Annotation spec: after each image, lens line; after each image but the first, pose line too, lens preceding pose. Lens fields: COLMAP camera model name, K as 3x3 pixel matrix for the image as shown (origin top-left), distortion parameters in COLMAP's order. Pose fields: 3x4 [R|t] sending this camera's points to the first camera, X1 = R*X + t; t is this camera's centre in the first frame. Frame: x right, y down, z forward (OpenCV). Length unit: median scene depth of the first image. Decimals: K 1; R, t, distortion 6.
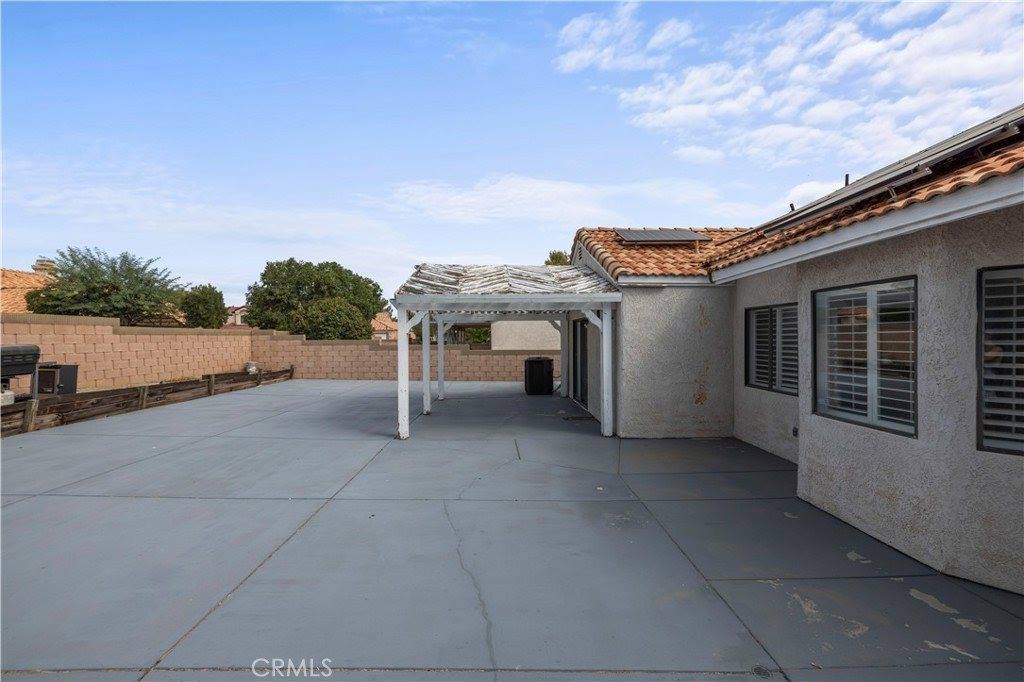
lens RADIAL K [[433.8, 0, 506.8], [0, 433.8, 333.6], [0, 0, 1]] dist [0.004090, -0.000004]
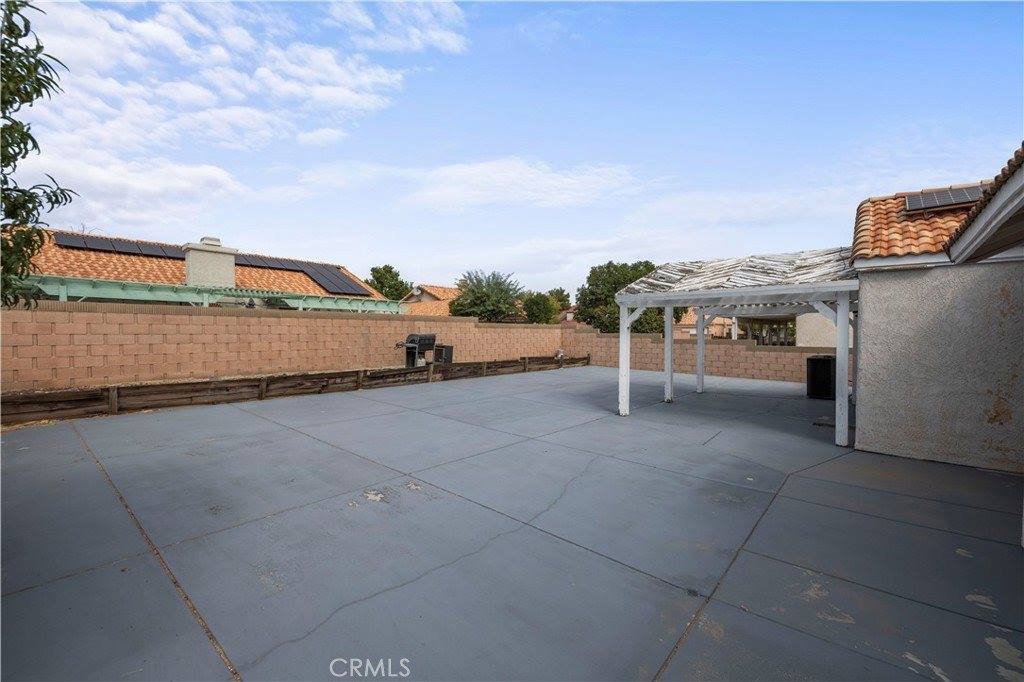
lens RADIAL K [[433.8, 0, 506.8], [0, 433.8, 333.6], [0, 0, 1]] dist [0.004090, -0.000004]
pose [[0.738263, 0.010555, -0.674431, 0.209499], [-0.002063, 0.999908, 0.013390, 0.001106], [0.674510, -0.008494, 0.738217, -0.060190]]
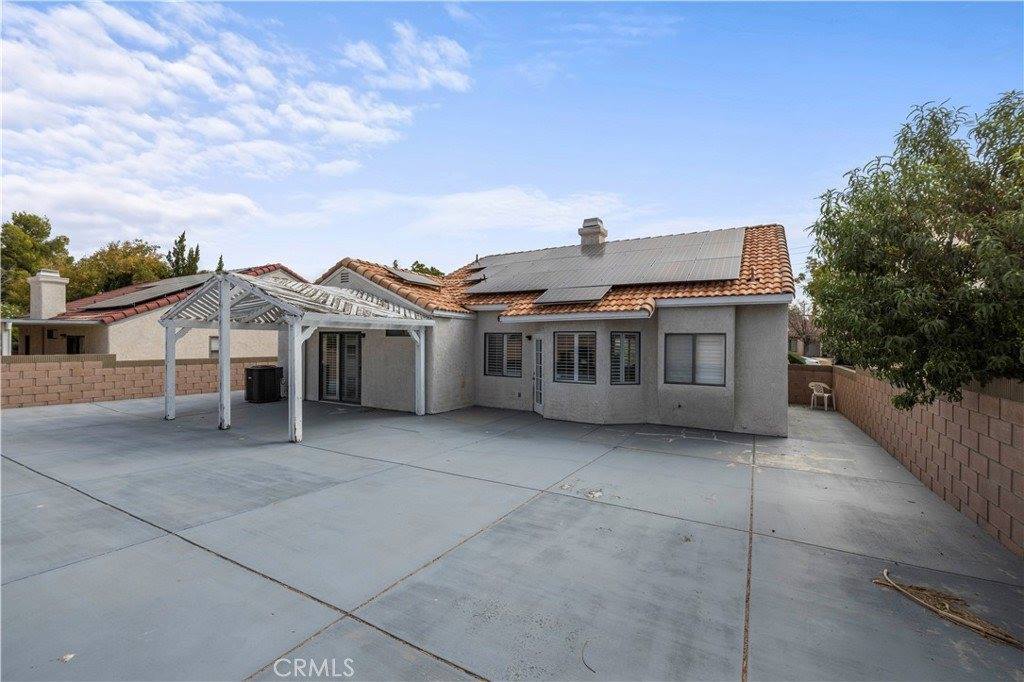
lens RADIAL K [[433.8, 0, 506.8], [0, 433.8, 333.6], [0, 0, 1]] dist [0.004090, -0.000004]
pose [[0.529822, 0.023659, 0.847779, -0.578813], [-0.018024, 0.999699, -0.016635, -0.016612], [-0.847917, -0.006466, 0.530089, -0.026586]]
